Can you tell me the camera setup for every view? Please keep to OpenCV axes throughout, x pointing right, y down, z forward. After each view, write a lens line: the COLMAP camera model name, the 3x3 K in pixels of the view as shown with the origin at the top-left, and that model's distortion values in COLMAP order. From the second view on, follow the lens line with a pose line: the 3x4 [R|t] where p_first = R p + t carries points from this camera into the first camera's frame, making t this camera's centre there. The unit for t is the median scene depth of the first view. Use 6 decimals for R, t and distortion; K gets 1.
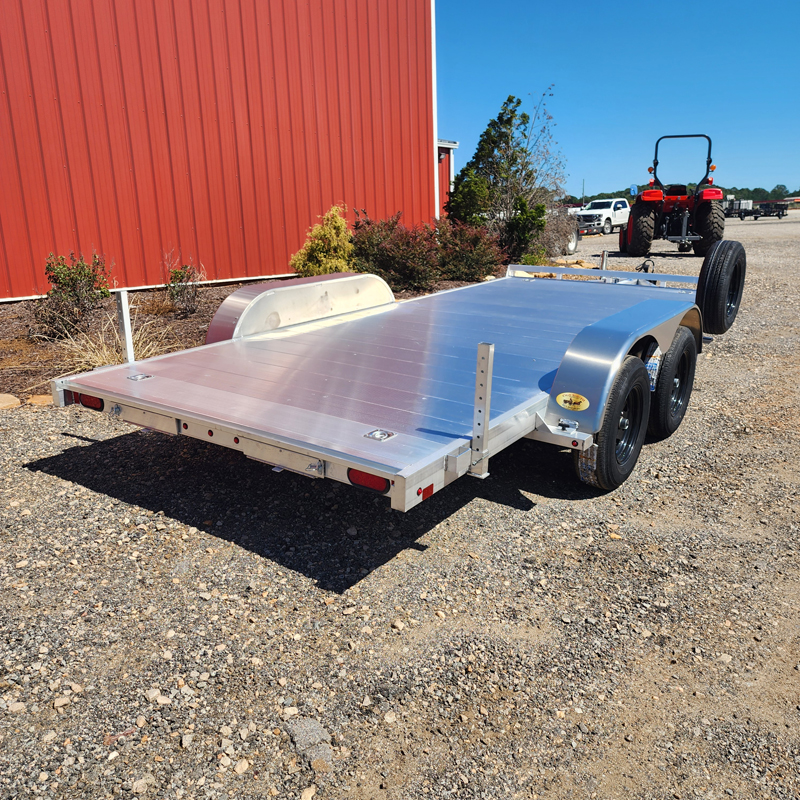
lens RADIAL K [[708.9, 0, 421.3], [0, 708.9, 402.0], [0, 0, 1]] dist [0.078342, -0.070841]
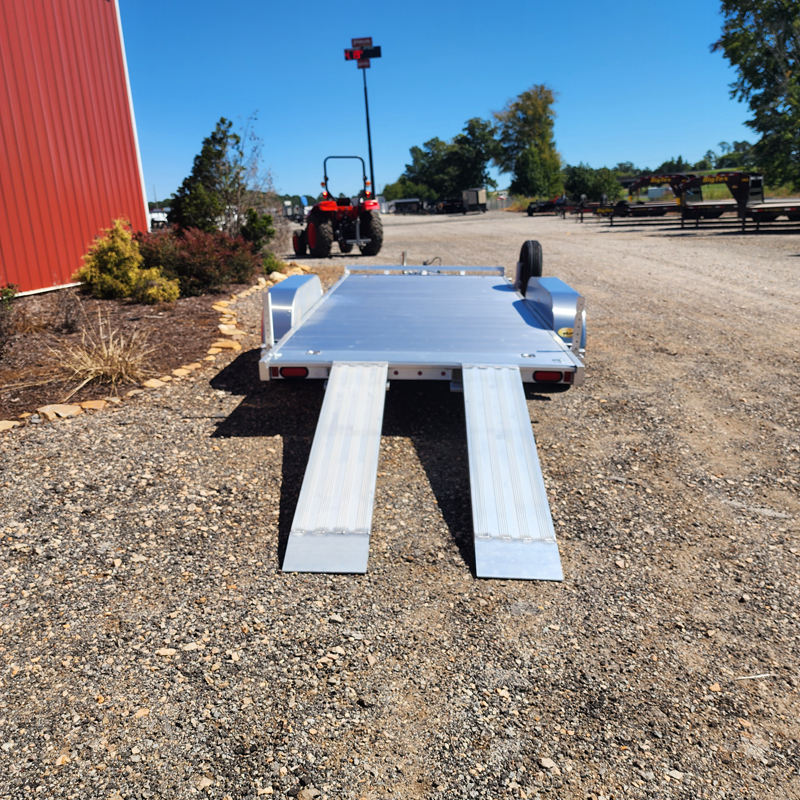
lens RADIAL K [[723.4, 0, 403.9], [0, 723.4, 398.2], [0, 0, 1]] dist [0.048297, -0.013393]
pose [[0.838156, -0.149548, 0.524528, -0.296158], [0.157821, 0.987035, 0.029226, 0.012399], [-0.522098, 0.058285, 0.850891, -0.081337]]
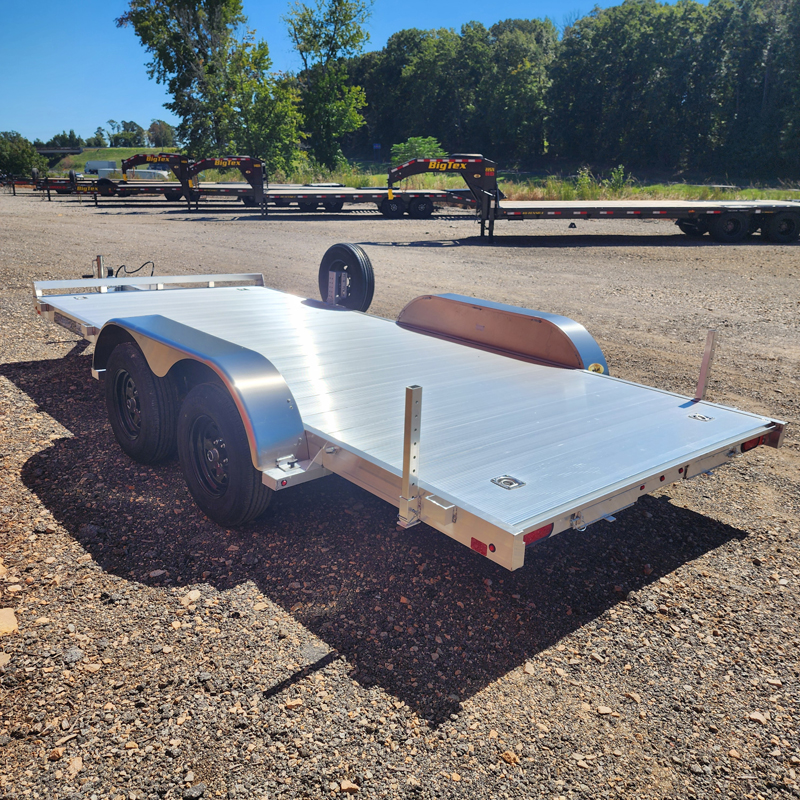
lens RADIAL K [[723.4, 0, 403.9], [0, 723.4, 398.2], [0, 0, 1]] dist [0.048297, -0.013393]
pose [[0.250549, -0.265364, 0.931025, -0.327869], [0.238088, 0.949053, 0.206430, -0.088811], [-0.938371, 0.169945, 0.300964, 0.257230]]
